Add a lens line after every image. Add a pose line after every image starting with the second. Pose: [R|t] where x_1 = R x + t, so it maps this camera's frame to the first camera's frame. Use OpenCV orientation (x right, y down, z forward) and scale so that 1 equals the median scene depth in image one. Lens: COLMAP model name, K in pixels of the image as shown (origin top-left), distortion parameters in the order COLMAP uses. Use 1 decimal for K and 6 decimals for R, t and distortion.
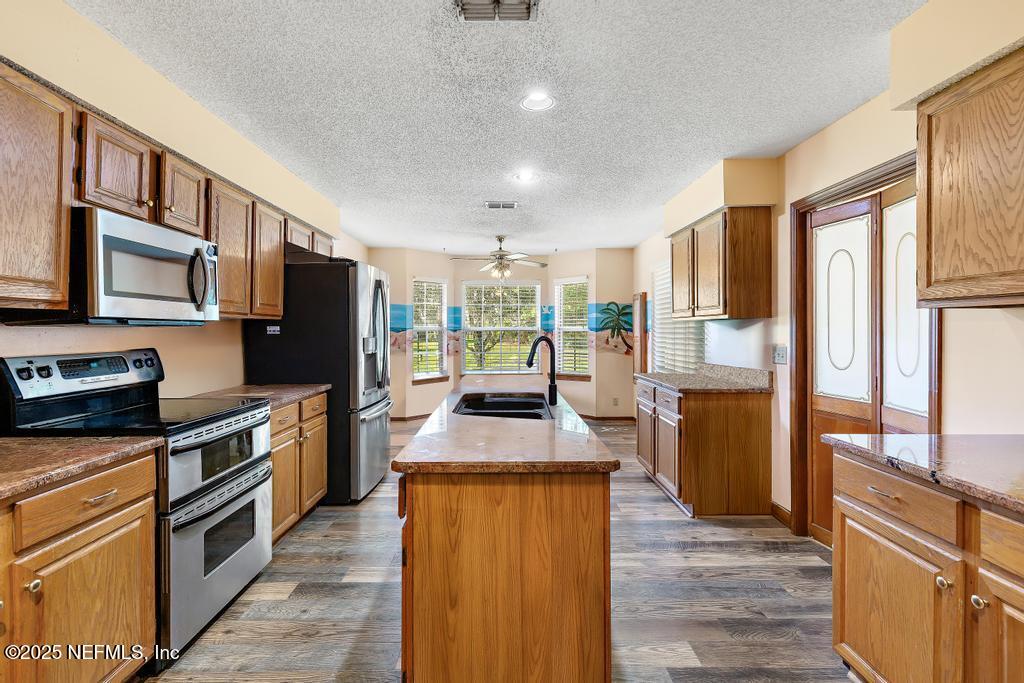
lens RADIAL K [[472.7, 0, 515.3], [0, 472.7, 344.3], [0, 0, 1]] dist [0.003851, 0.000960]
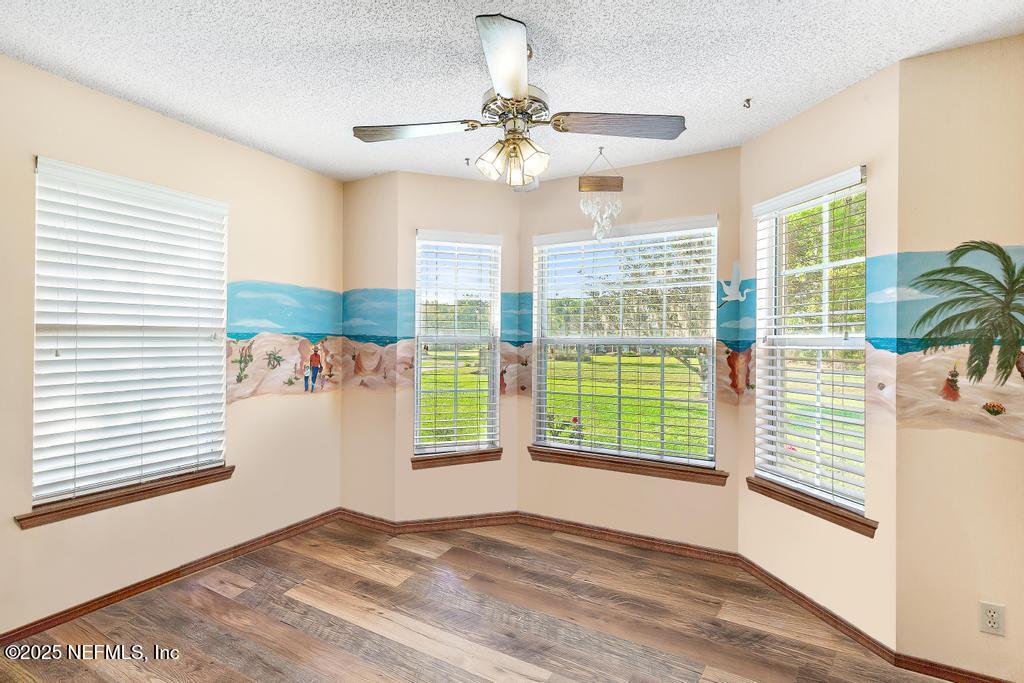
lens RADIAL K [[472.7, 0, 515.3], [0, 472.7, 344.3], [0, 0, 1]] dist [0.003851, 0.000960]
pose [[0.857923, 0.011410, -0.513651, 0.118401], [-0.026052, 0.999433, -0.021312, -0.019170], [0.513117, 0.031666, 0.857734, 0.631196]]
